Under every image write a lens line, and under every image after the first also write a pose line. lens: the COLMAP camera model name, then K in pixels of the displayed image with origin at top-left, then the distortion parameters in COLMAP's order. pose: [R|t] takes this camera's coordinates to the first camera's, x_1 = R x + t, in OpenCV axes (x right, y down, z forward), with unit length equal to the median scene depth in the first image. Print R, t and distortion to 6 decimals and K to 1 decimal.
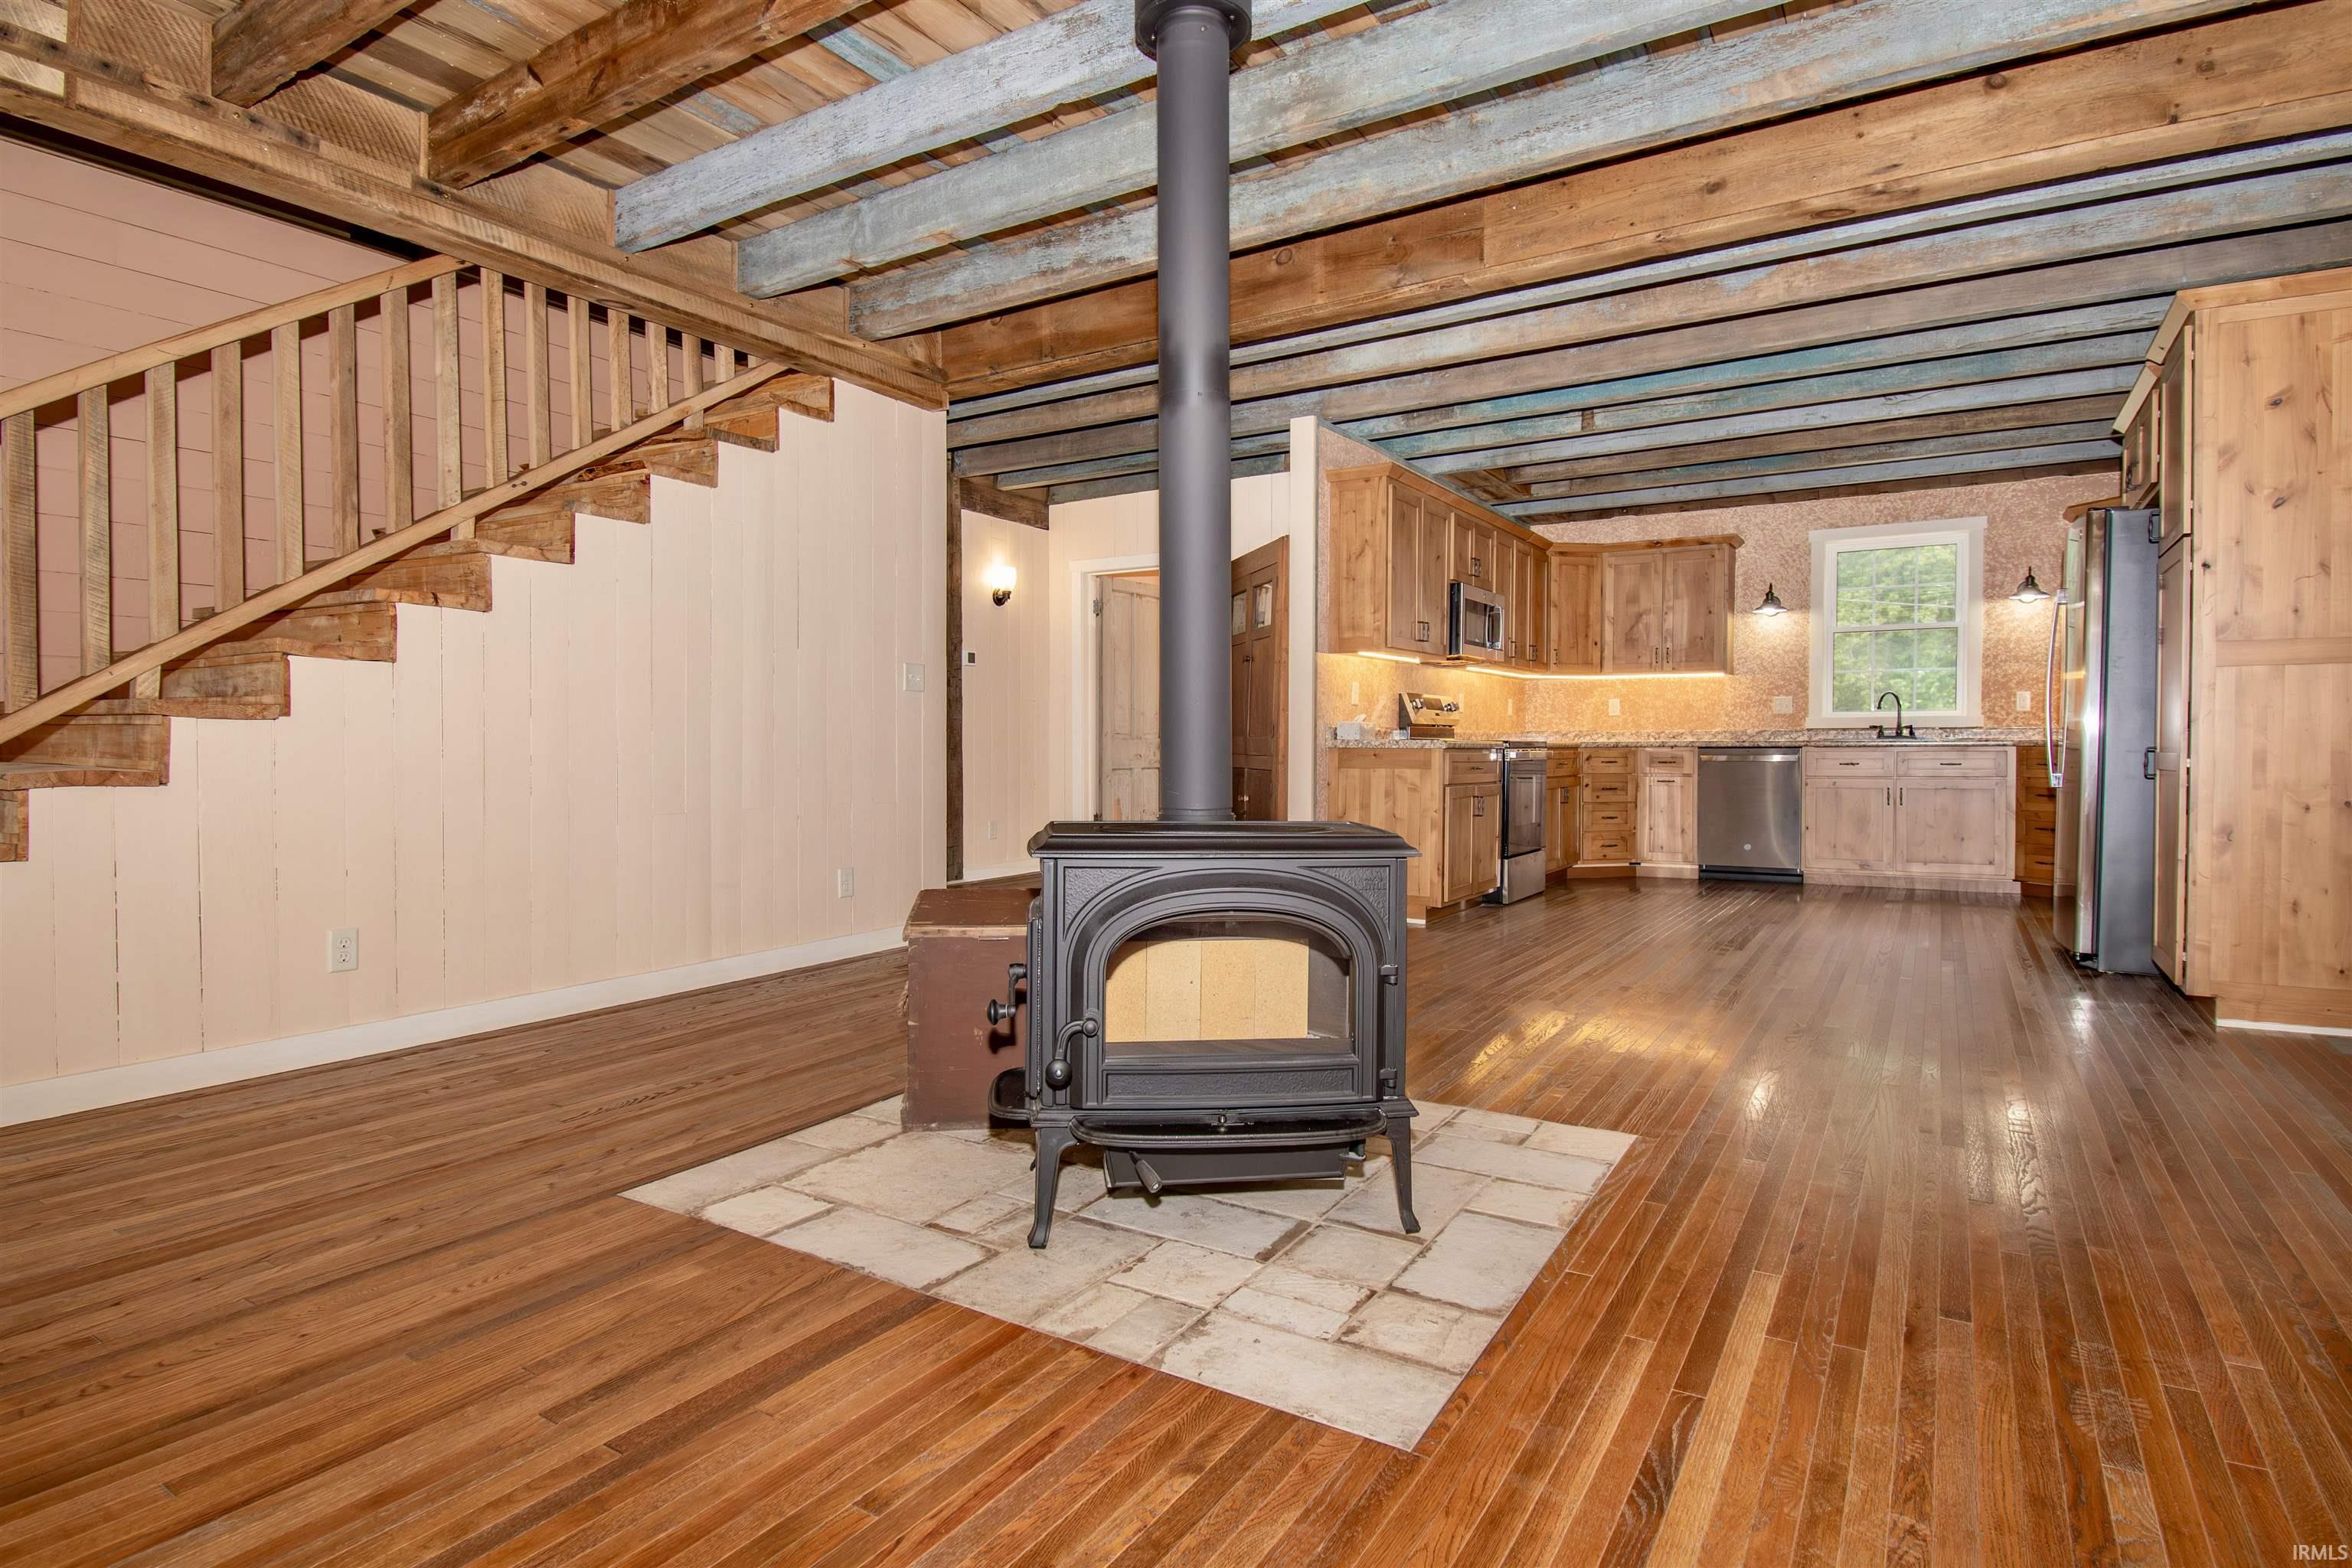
lens RADIAL K [[1213.2, 0, 1176.0], [0, 1213.2, 784.0], [0, 0, 1]] dist [0.007764, -0.020252]
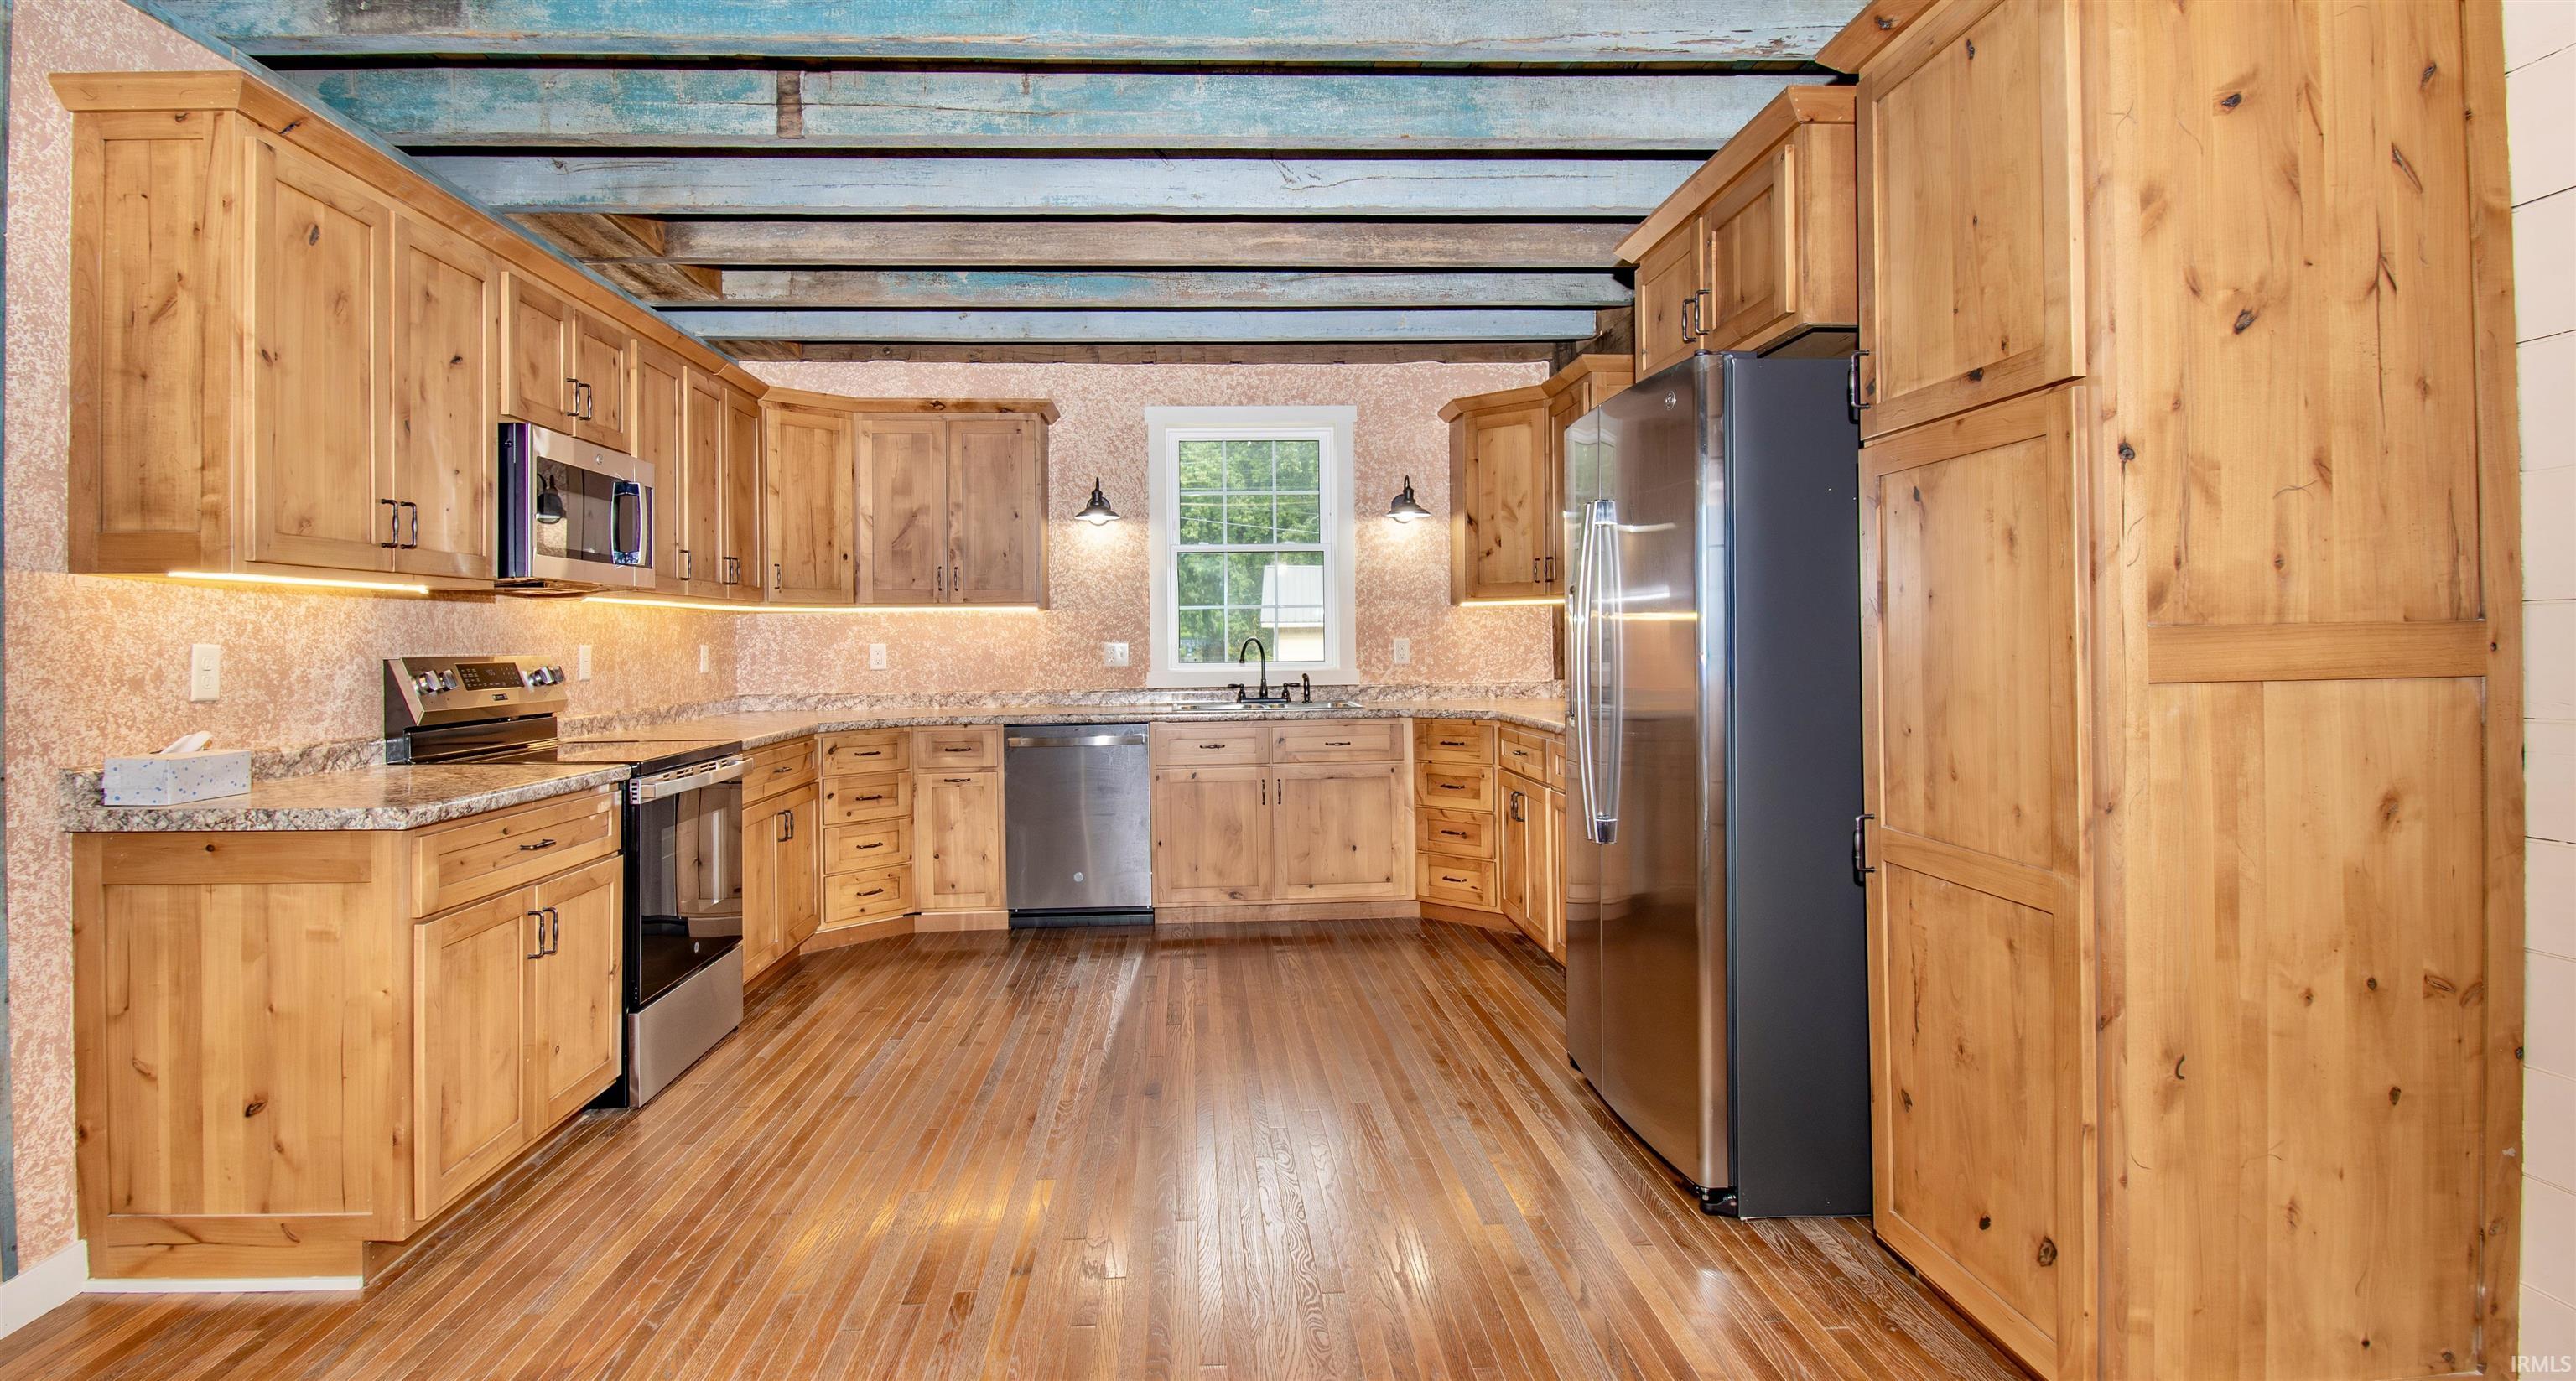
lens RADIAL K [[1246.0, 0, 1256.7], [0, 1246.0, 636.8], [0, 0, 1]] dist [-0.022714, -0.000747]
pose [[0.816434, -0.005688, 0.577411, 0.288666], [0.029592, 0.999050, -0.032000, -0.092628], [-0.576680, 0.043213, 0.815827, 0.695834]]
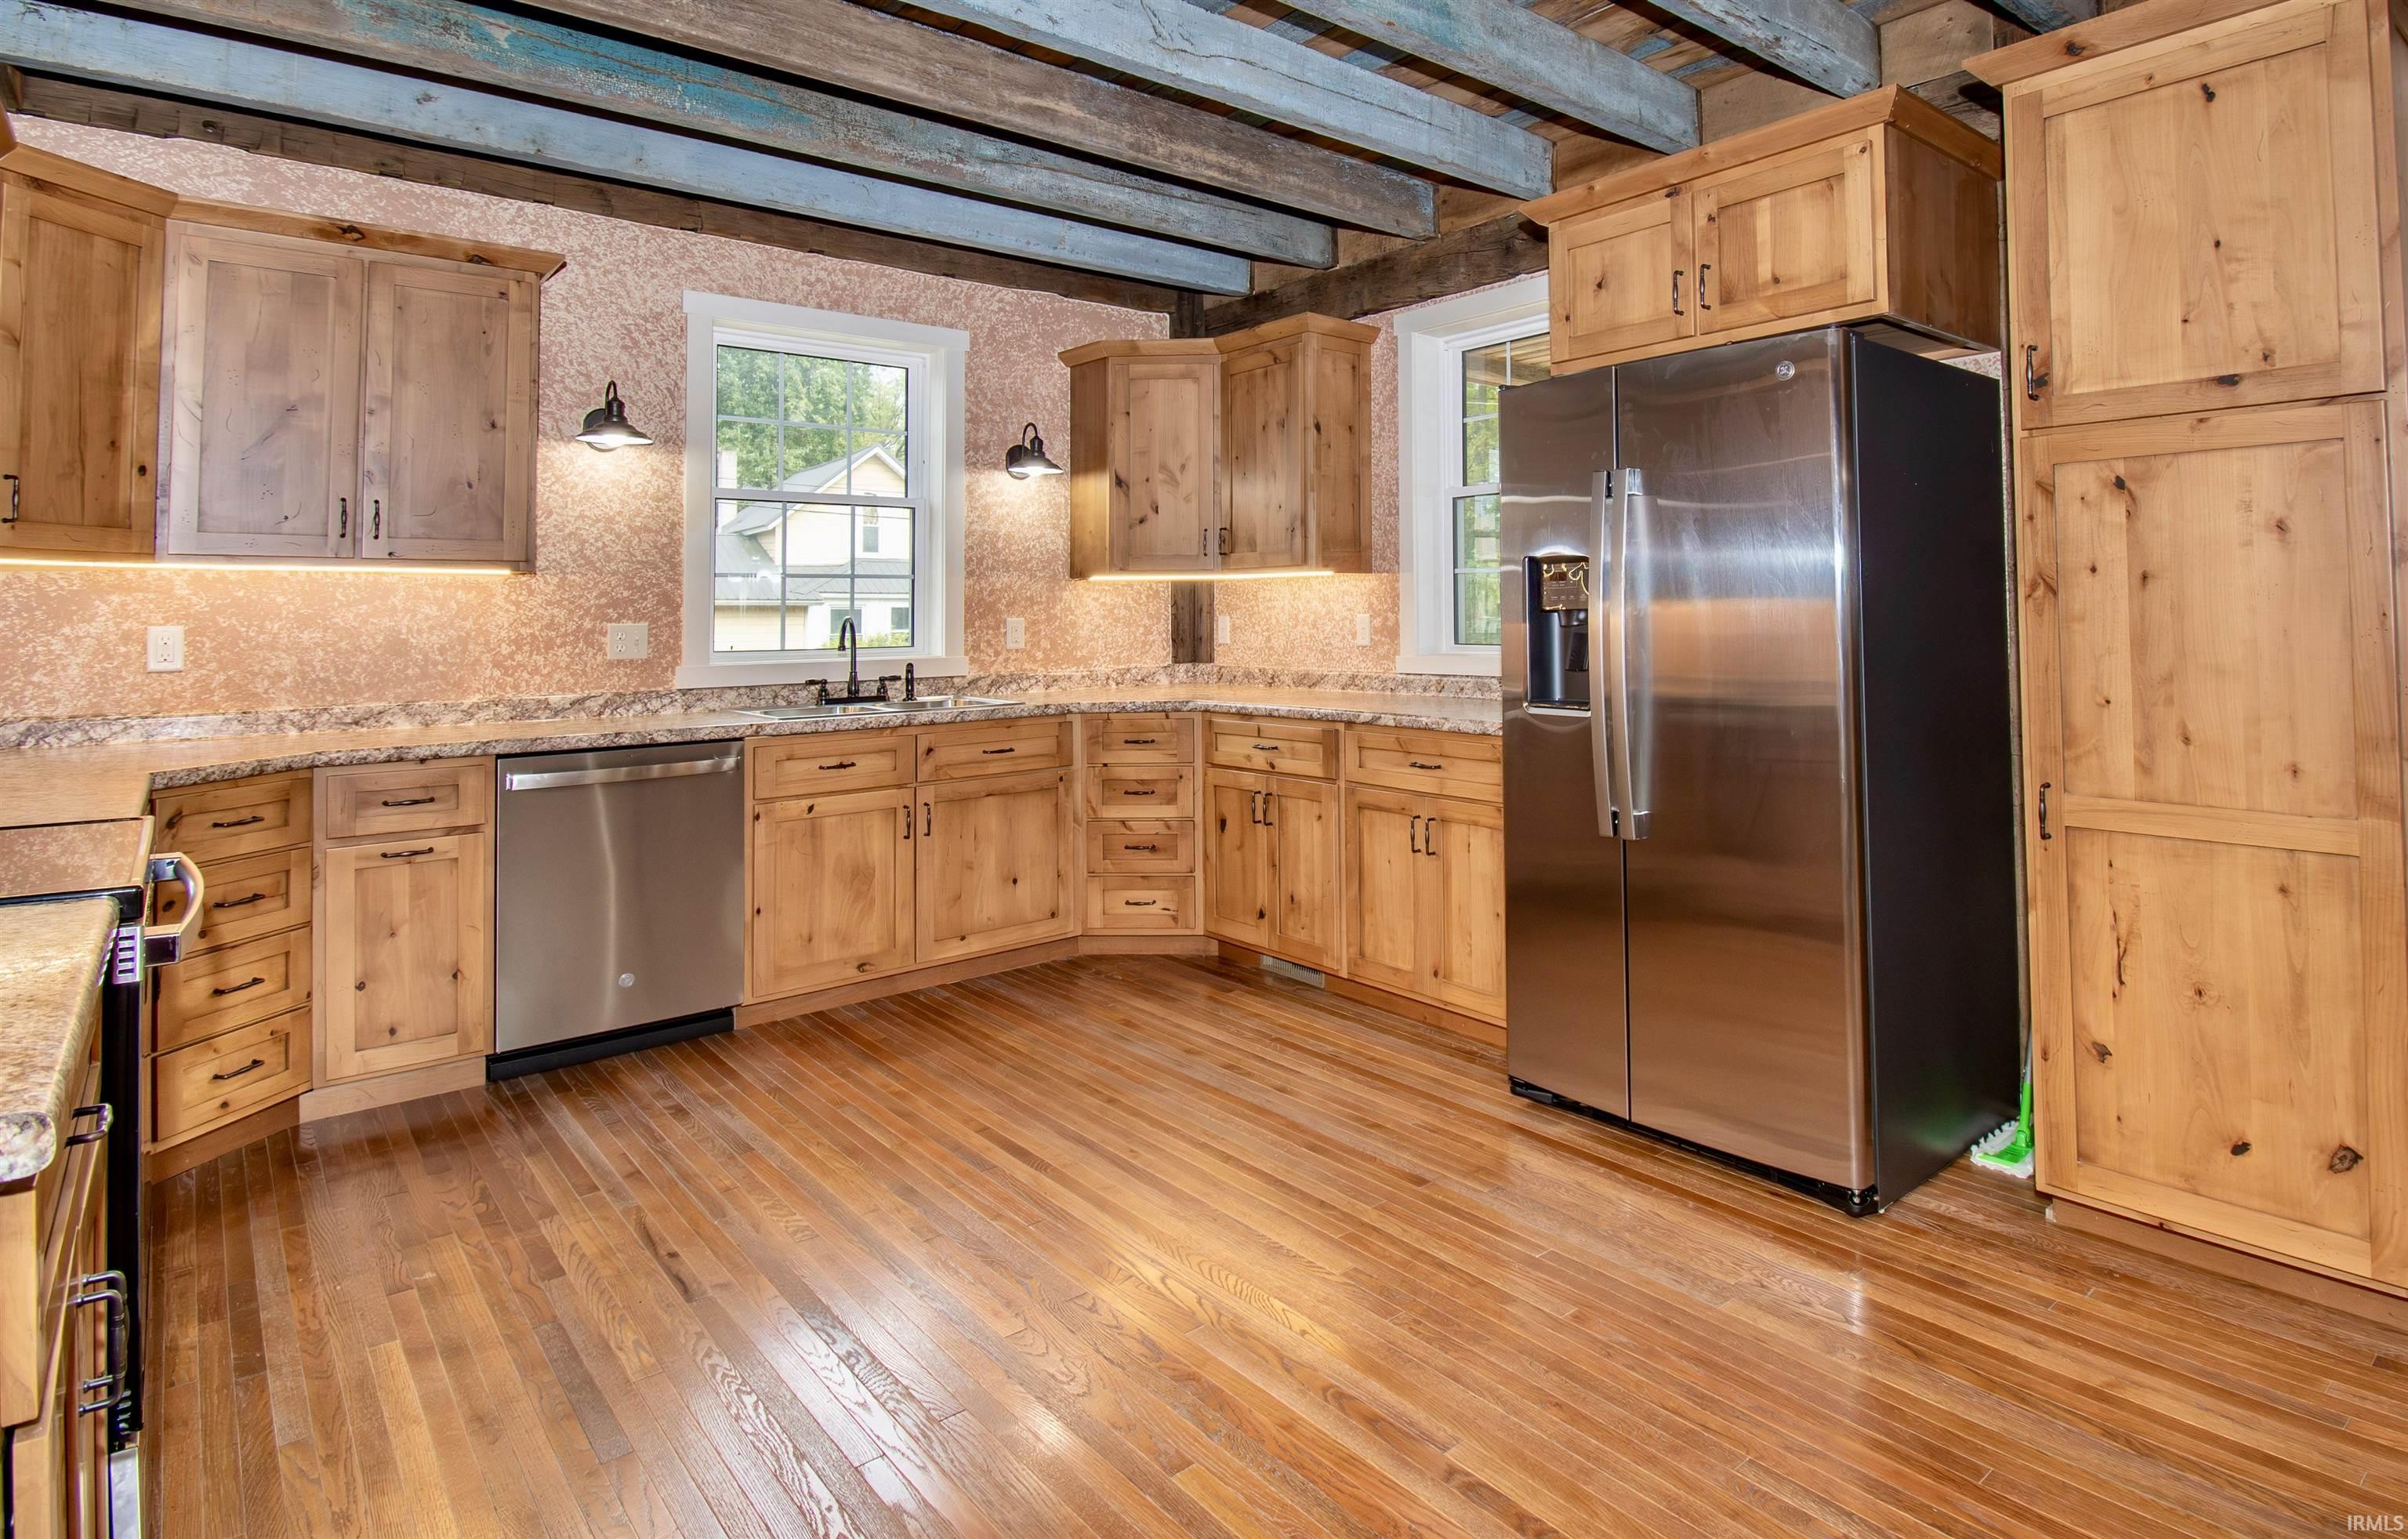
lens RADIAL K [[1273.6, 0, 1361.2], [0, 1273.6, 560.4], [0, 0, 1]] dist [0.016880, -0.028042]
pose [[0.263868, 0.038471, 0.963791, 0.174648], [0.042395, 0.997776, -0.051435, -0.108764], [-0.963627, 0.054432, 0.261650, 1.098773]]
